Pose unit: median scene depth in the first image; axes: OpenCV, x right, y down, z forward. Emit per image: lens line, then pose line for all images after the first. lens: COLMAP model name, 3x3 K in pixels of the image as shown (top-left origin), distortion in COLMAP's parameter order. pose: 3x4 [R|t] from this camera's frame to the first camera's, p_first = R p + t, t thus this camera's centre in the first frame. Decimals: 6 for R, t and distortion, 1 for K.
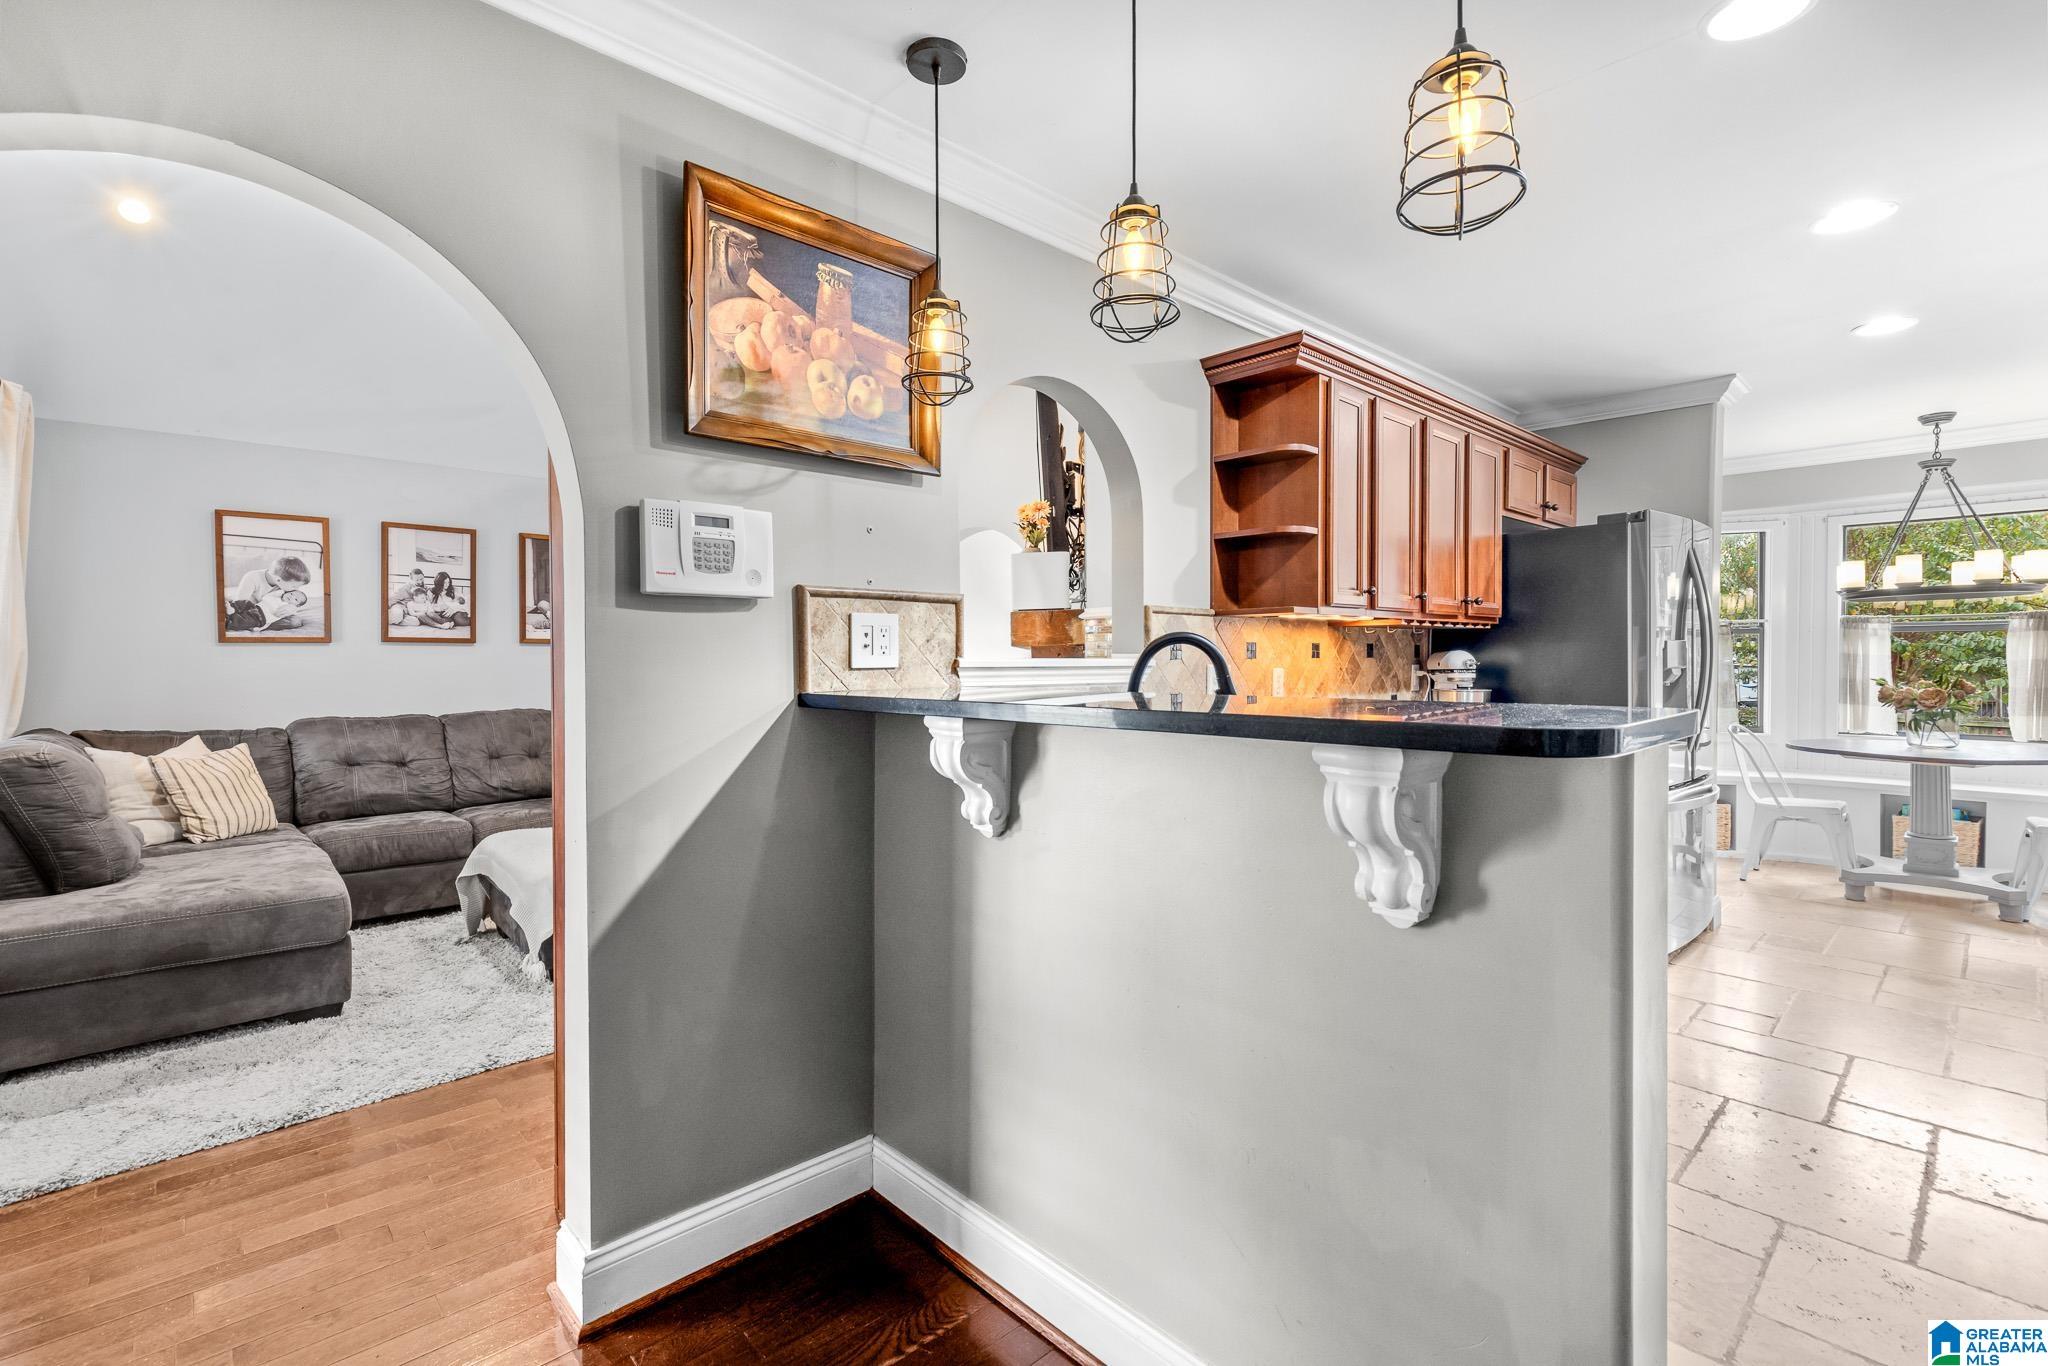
lens RADIAL K [[919.5, 0, 1027.3], [0, 919.5, 666.8], [0, 0, 1]] dist [0.009116, -0.001846]
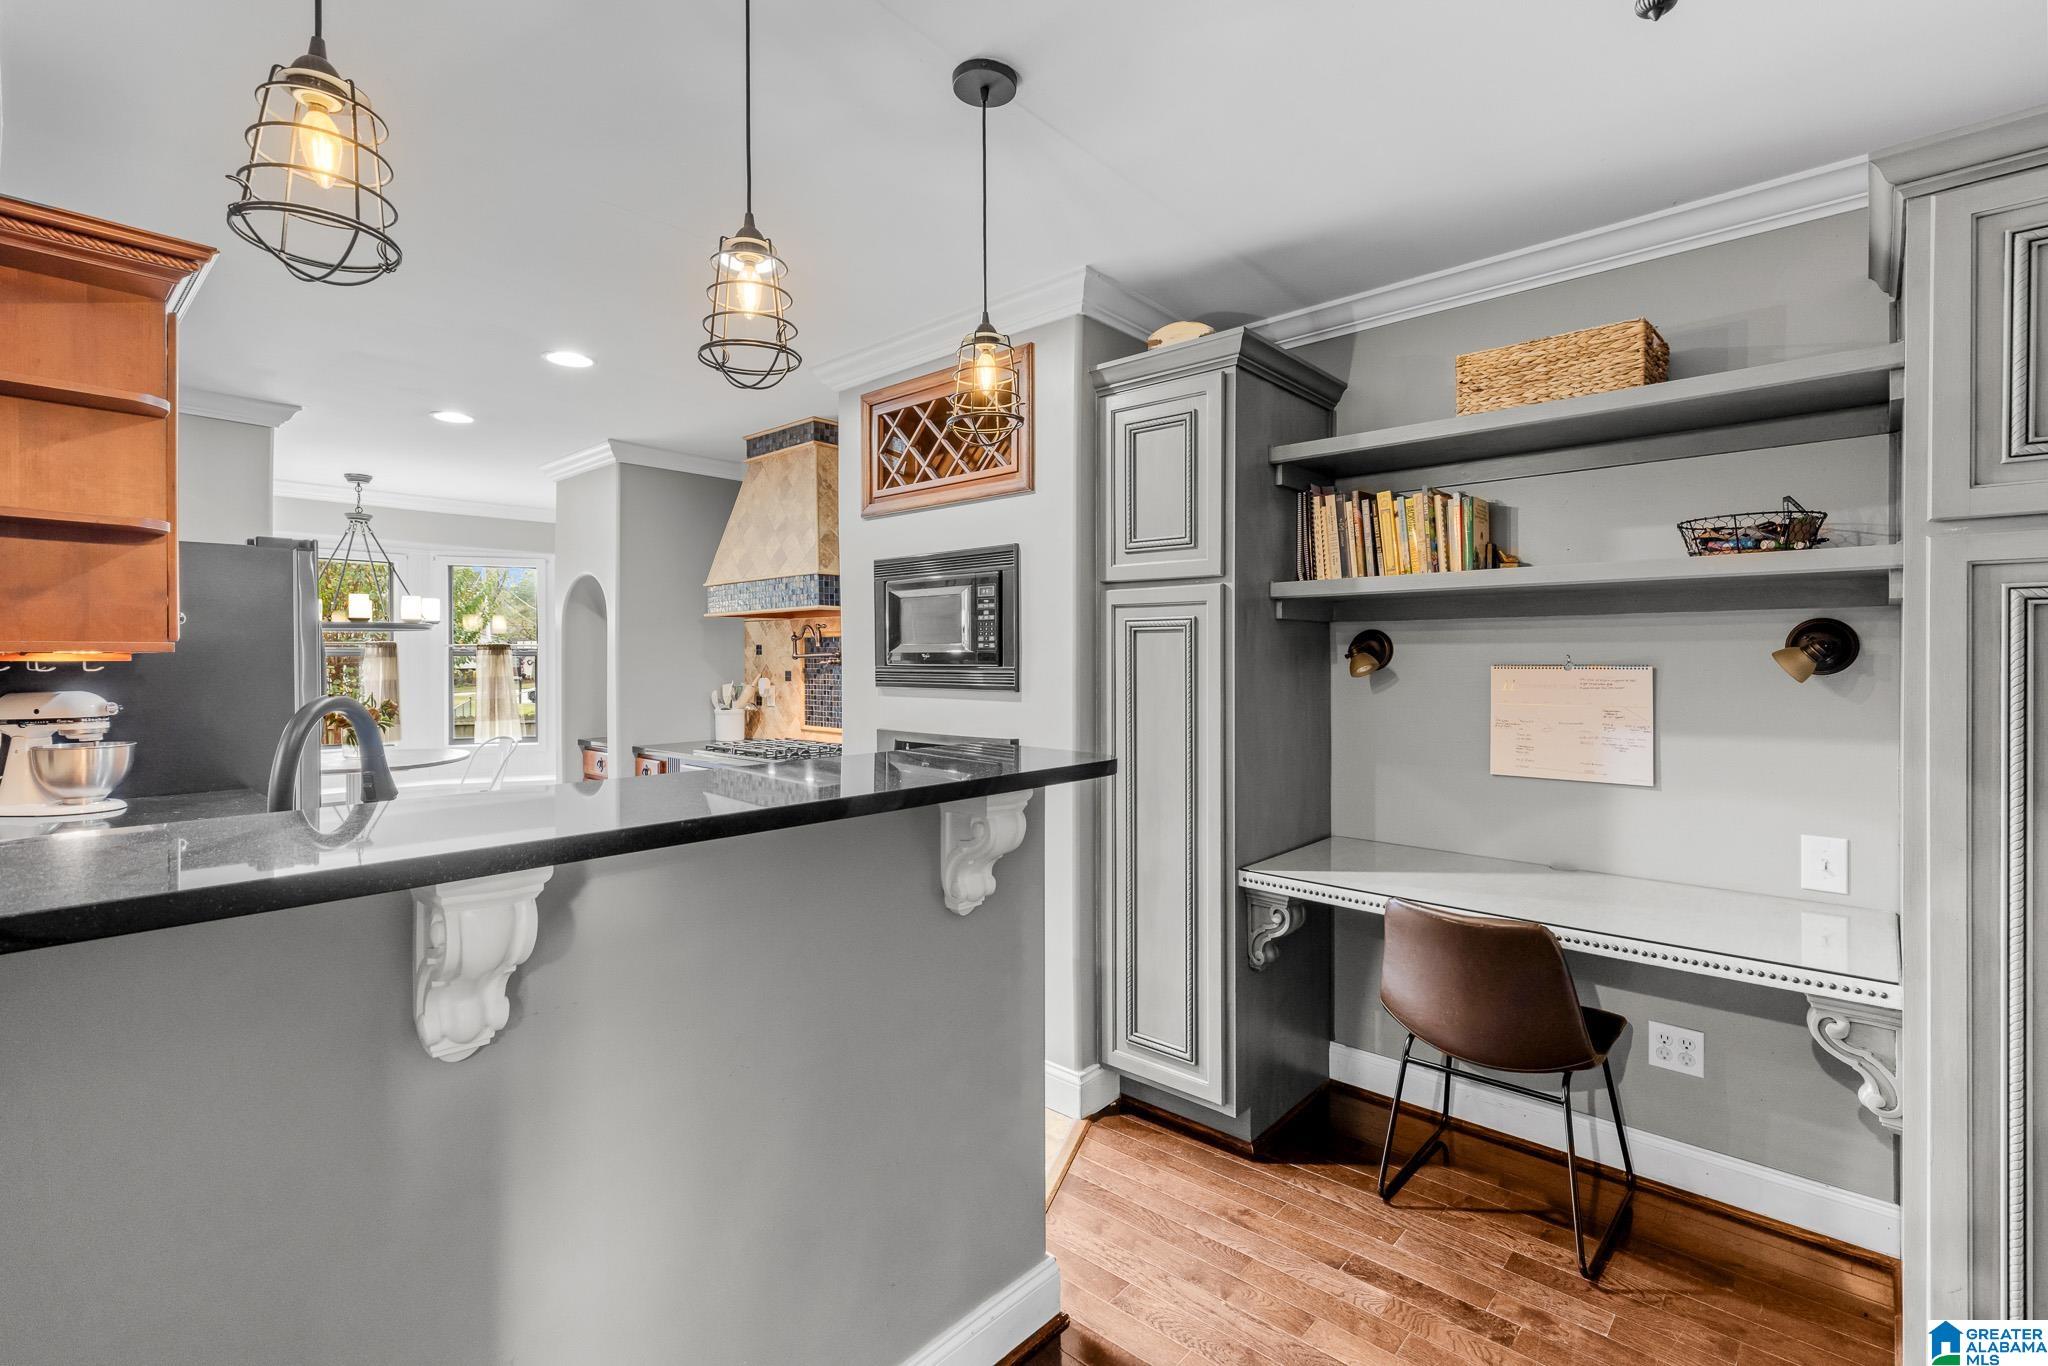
lens RADIAL K [[919.5, 0, 1019.1], [0, 919.5, 662.8], [0, 0, 1]] dist [0.009116, -0.001846]
pose [[-0.084607, -0.001605, 0.996413, -0.314582], [0.011220, 0.999934, 0.002563, -0.033364], [-0.996351, 0.011397, -0.084583, 0.322563]]
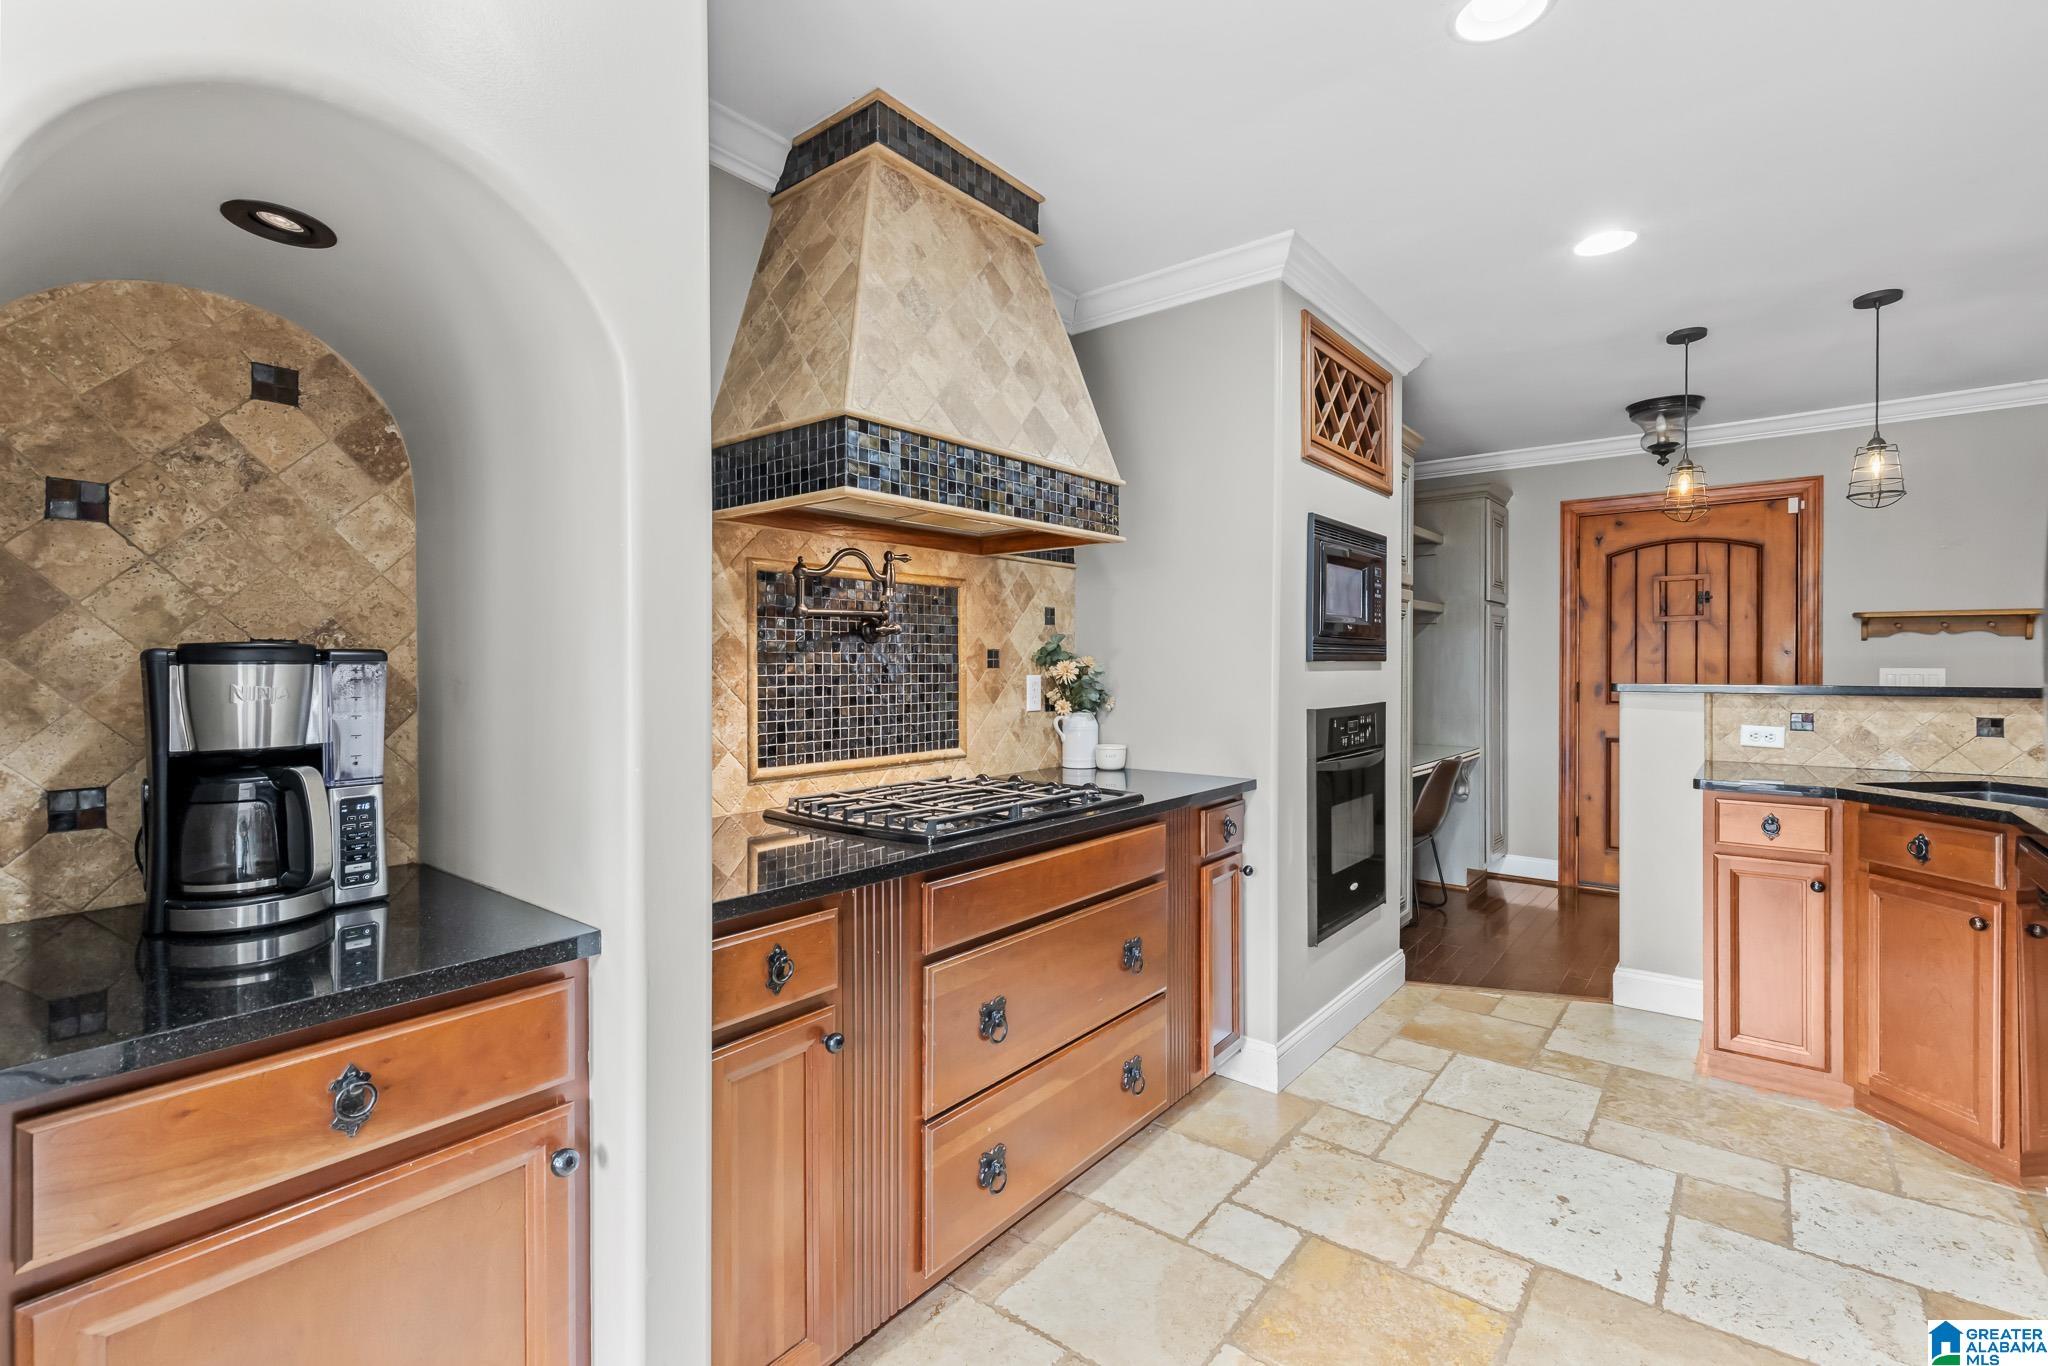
lens RADIAL K [[919.5, 0, 1021.4], [0, 919.5, 670.6], [0, 0, 1]] dist [0.009116, -0.001846]
pose [[-0.990439, 0.008266, -0.137704, 0.887957], [0.005994, 0.999839, 0.016905, -0.015746], [0.137821, 0.015918, -0.990329, 1.084850]]
